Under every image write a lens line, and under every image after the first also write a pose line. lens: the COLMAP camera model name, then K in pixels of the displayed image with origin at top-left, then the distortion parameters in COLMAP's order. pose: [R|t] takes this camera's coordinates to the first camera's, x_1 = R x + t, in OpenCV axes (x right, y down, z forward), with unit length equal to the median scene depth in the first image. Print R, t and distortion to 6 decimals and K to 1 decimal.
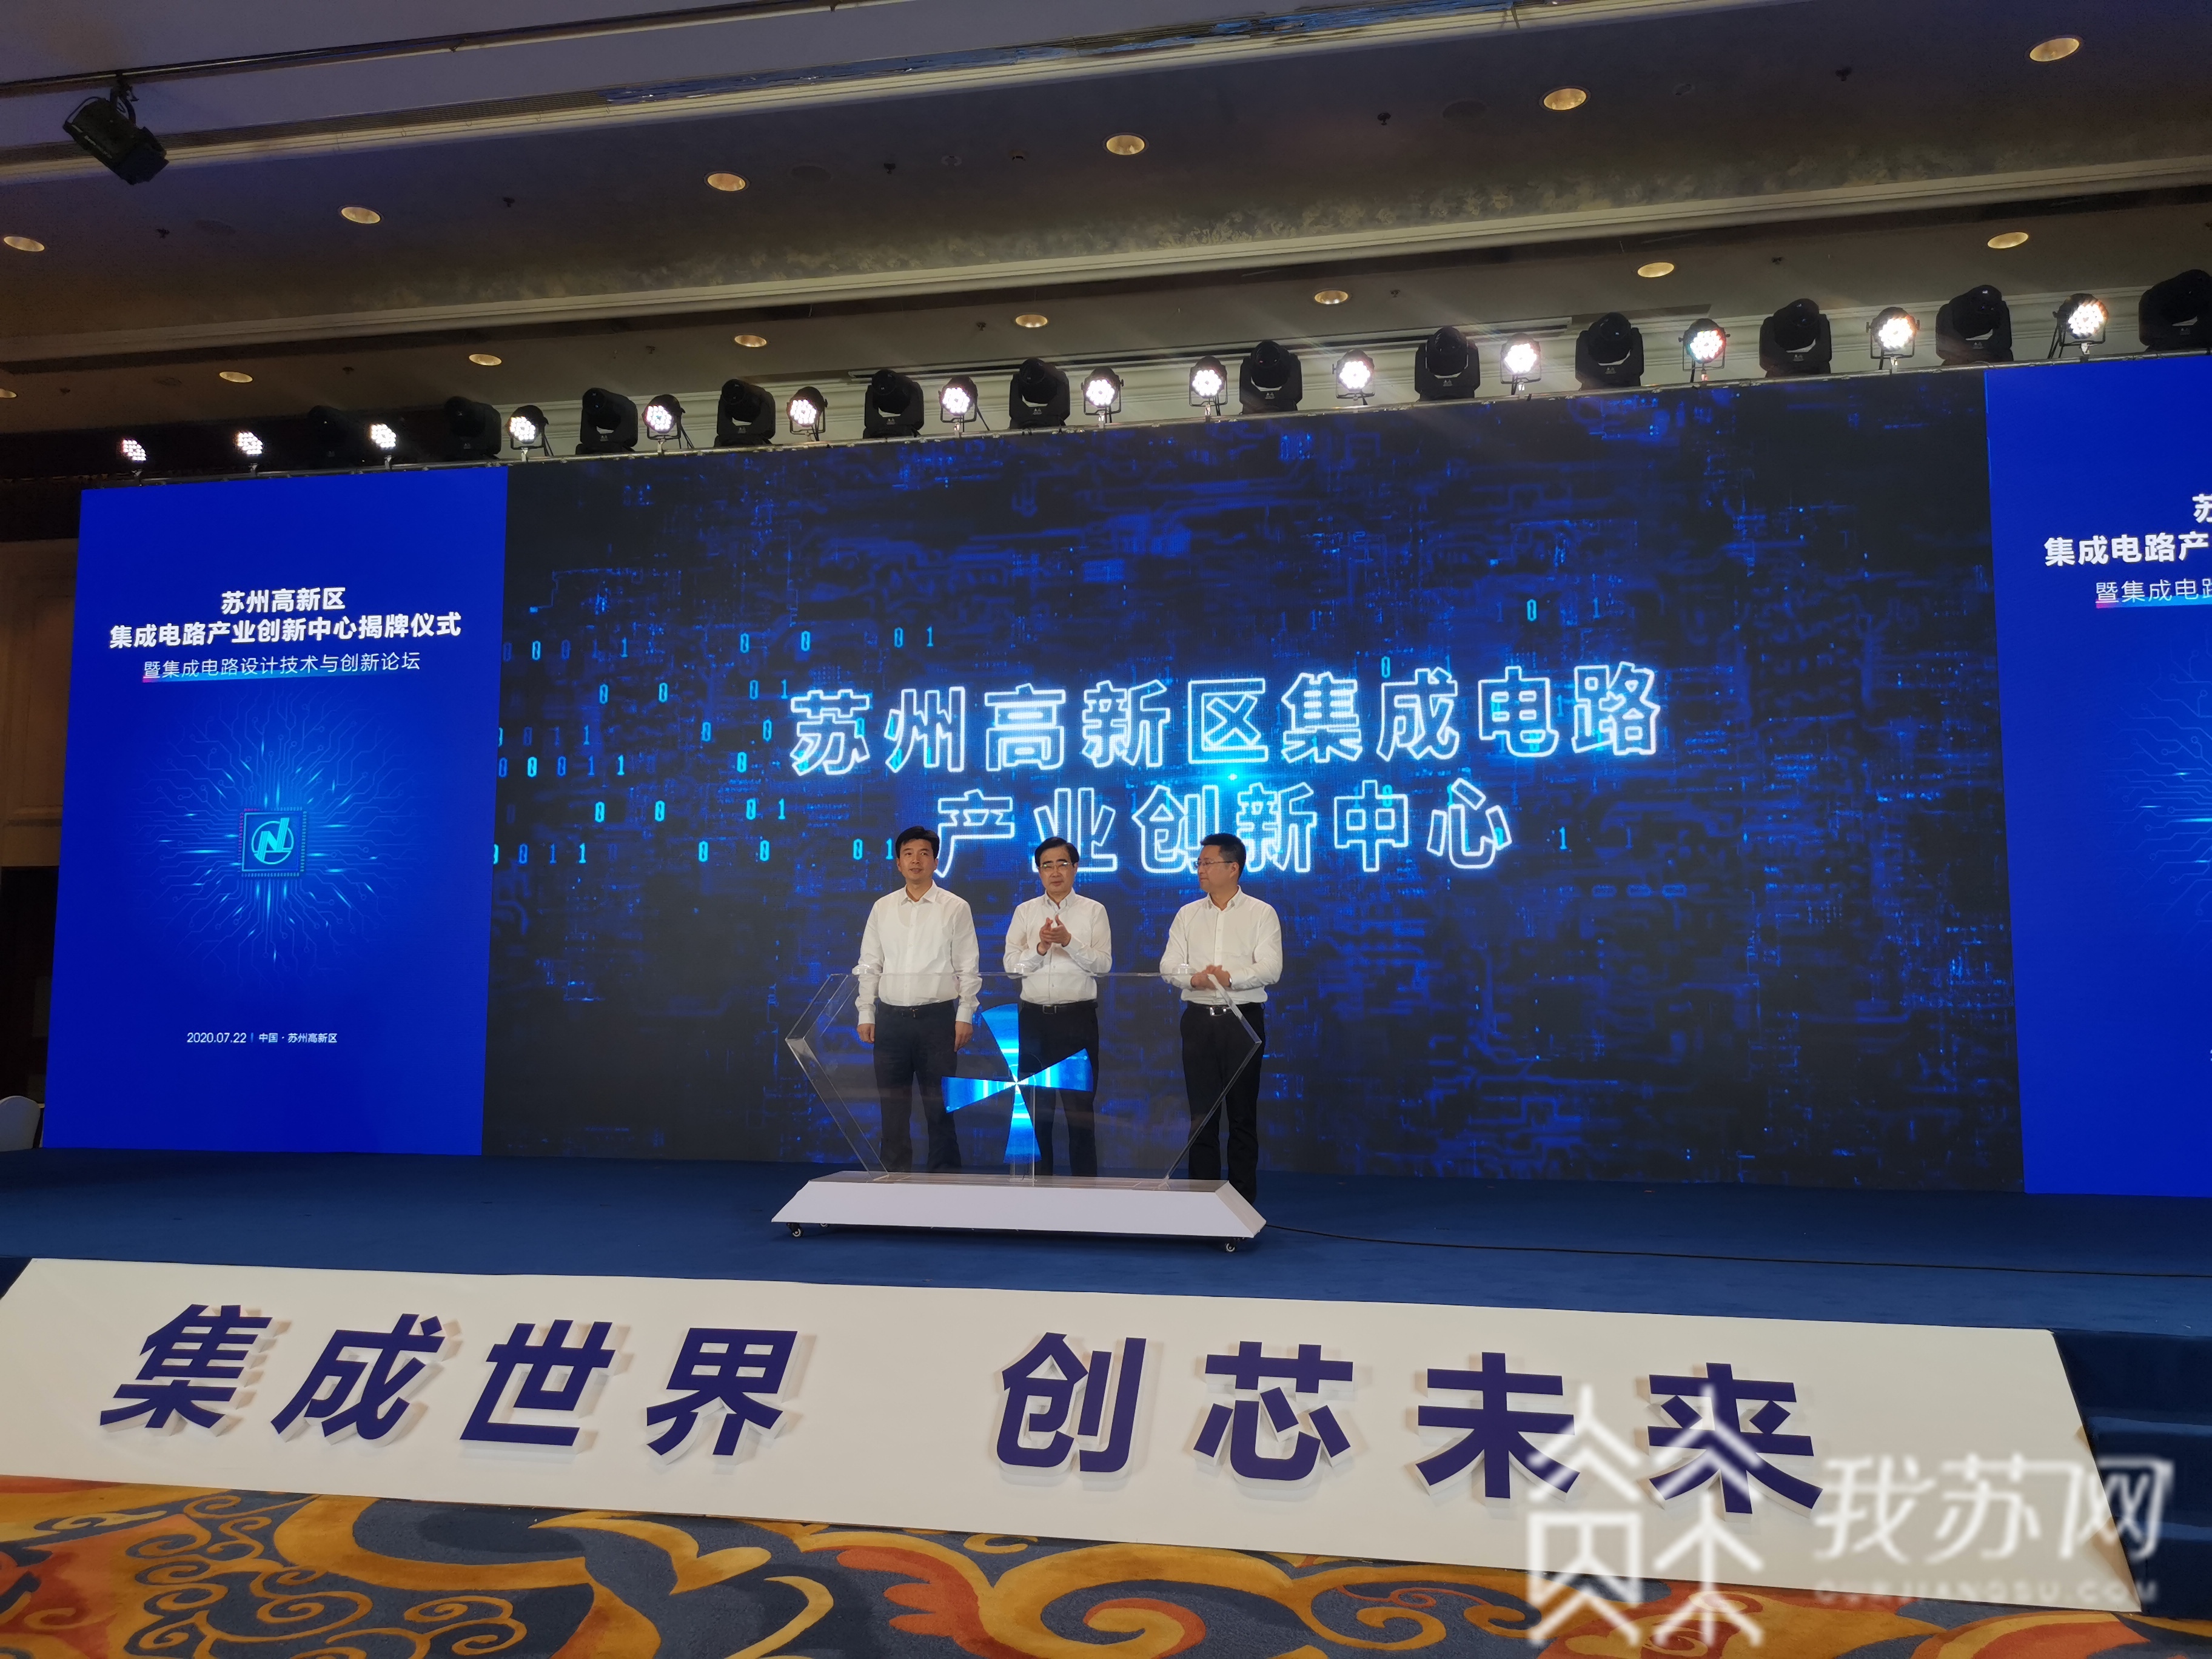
lens RADIAL K [[1695.8, 0, 1106.0], [0, 1695.8, 829.5], [0, 0, 1]] dist [0.052553, -0.046061]
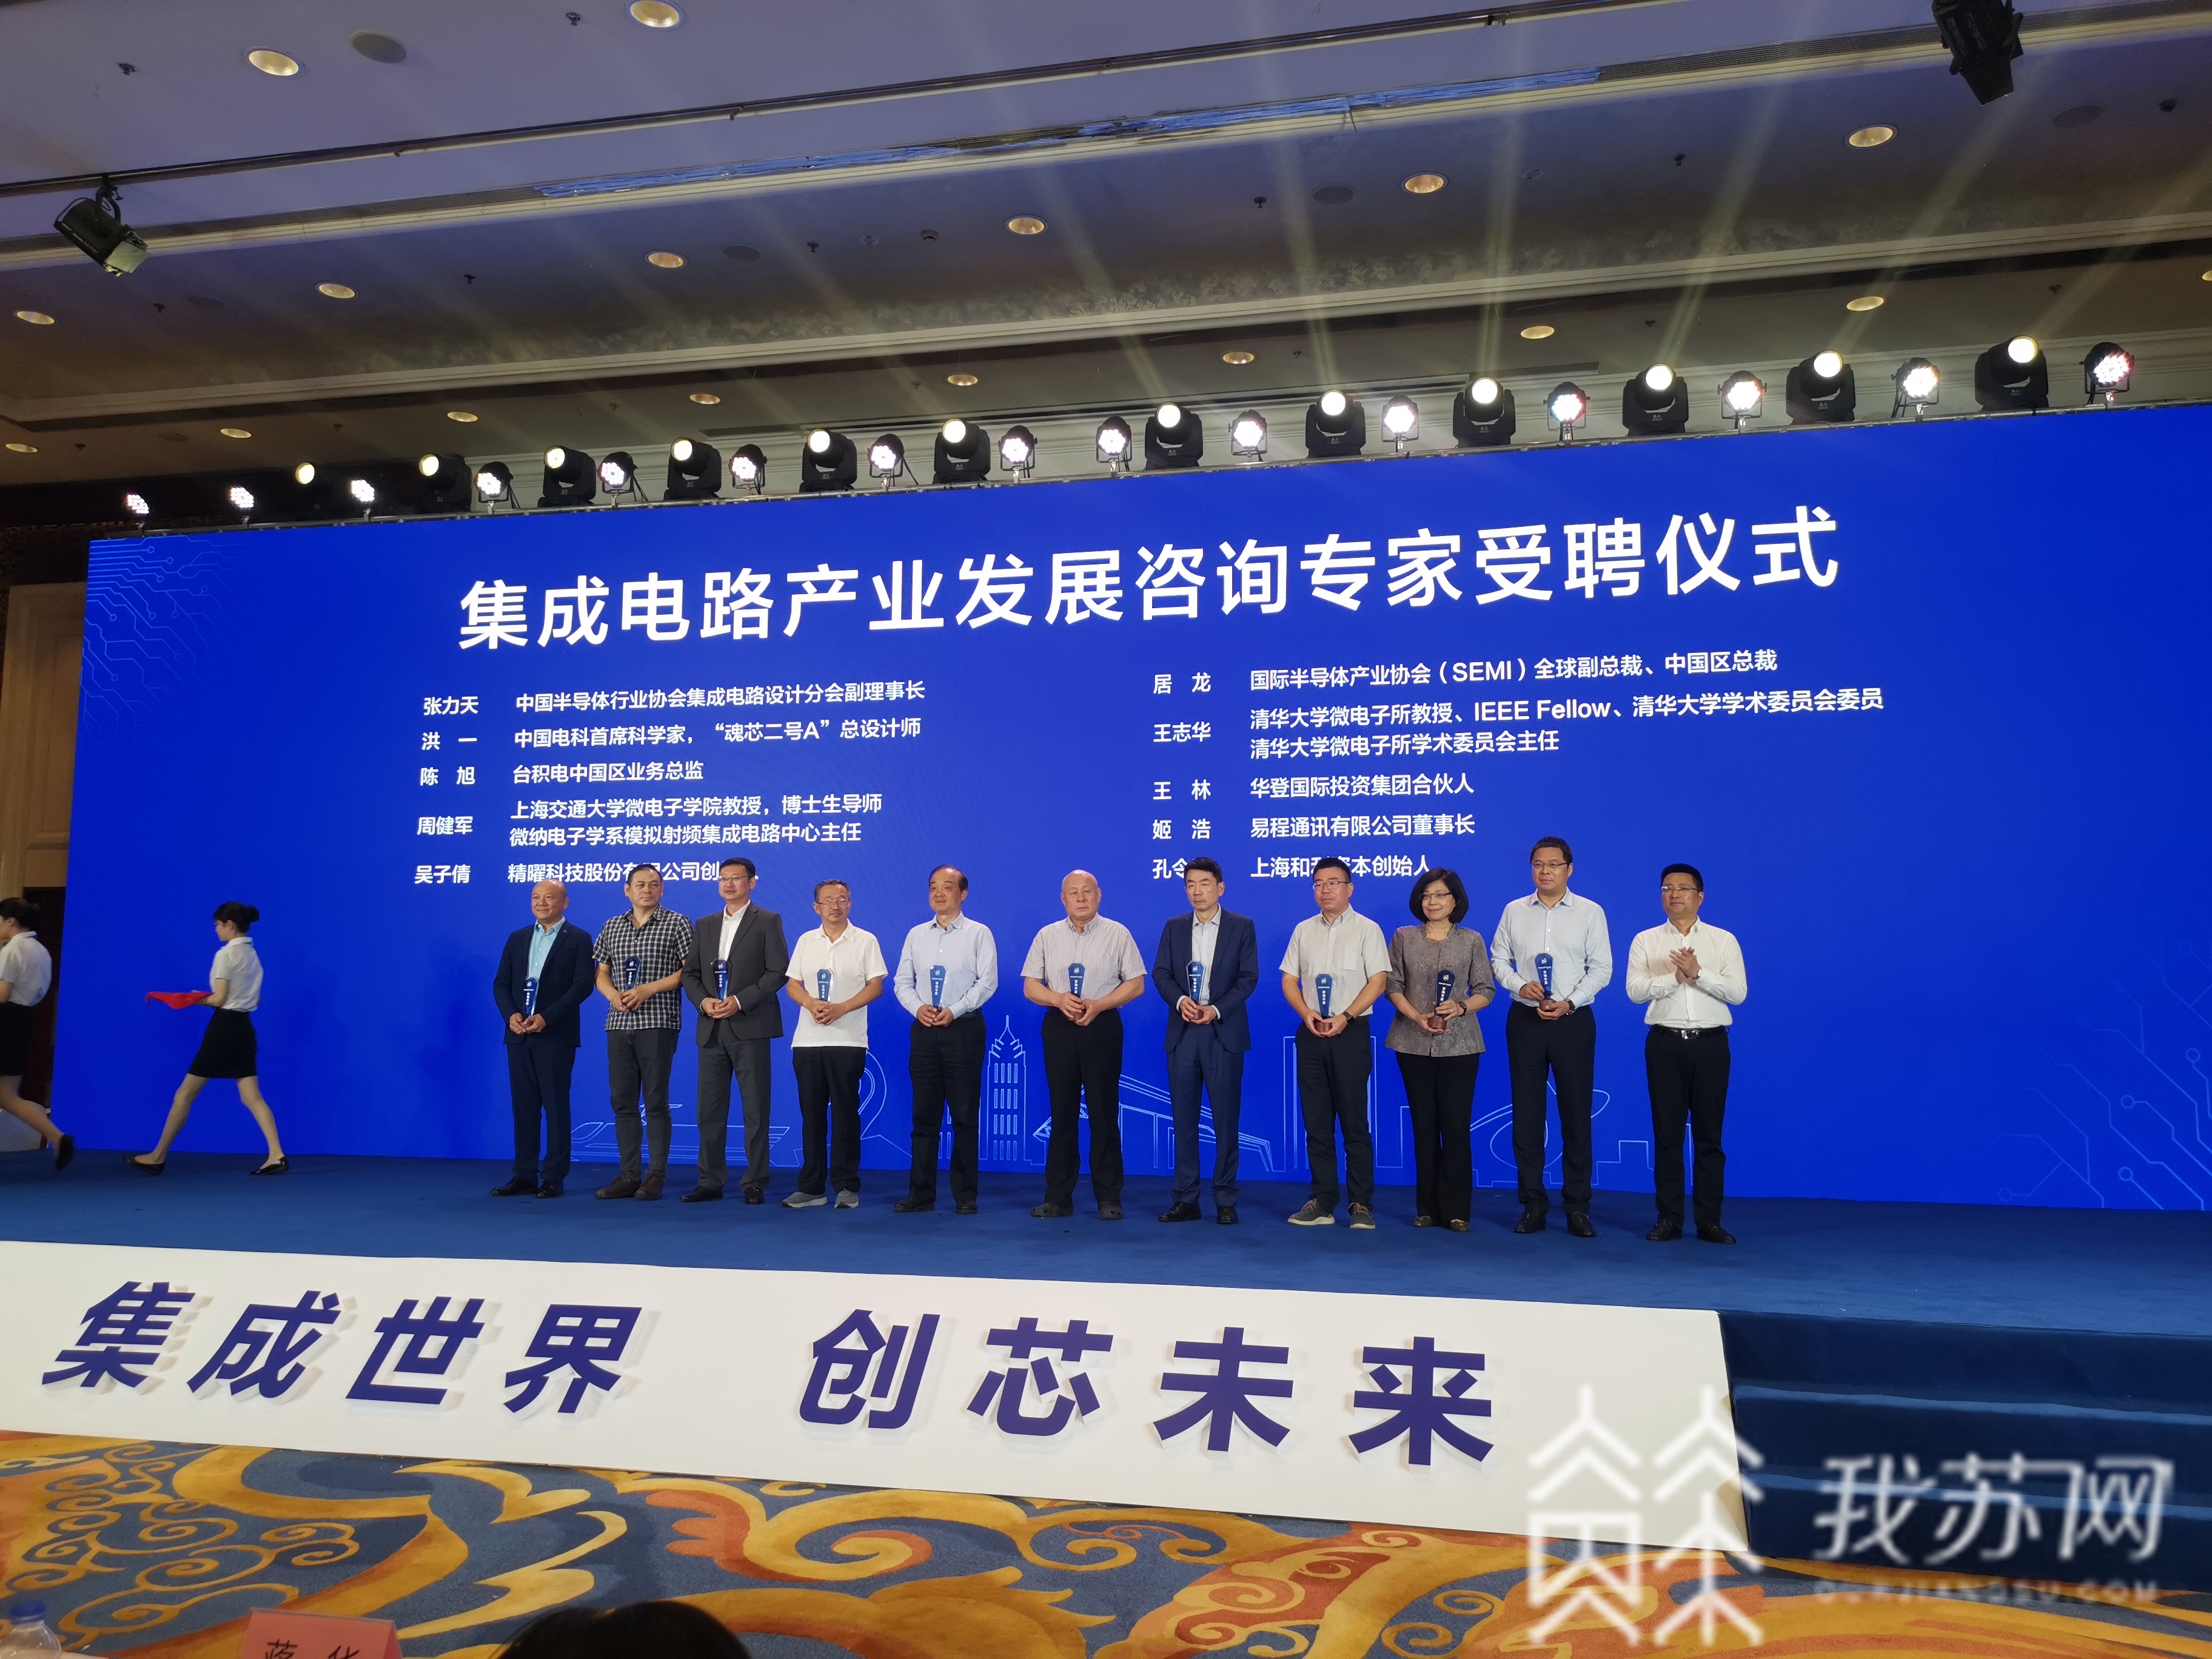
lens RADIAL K [[1695.8, 0, 1106.0], [0, 1695.8, 829.5], [0, 0, 1]] dist [0.052553, -0.046061]
pose [[0.999568, 0.001030, -0.029369, 0.157778], [-0.001286, 0.999961, -0.008704, -0.014413], [0.029359, 0.008738, 0.999531, -0.128691]]
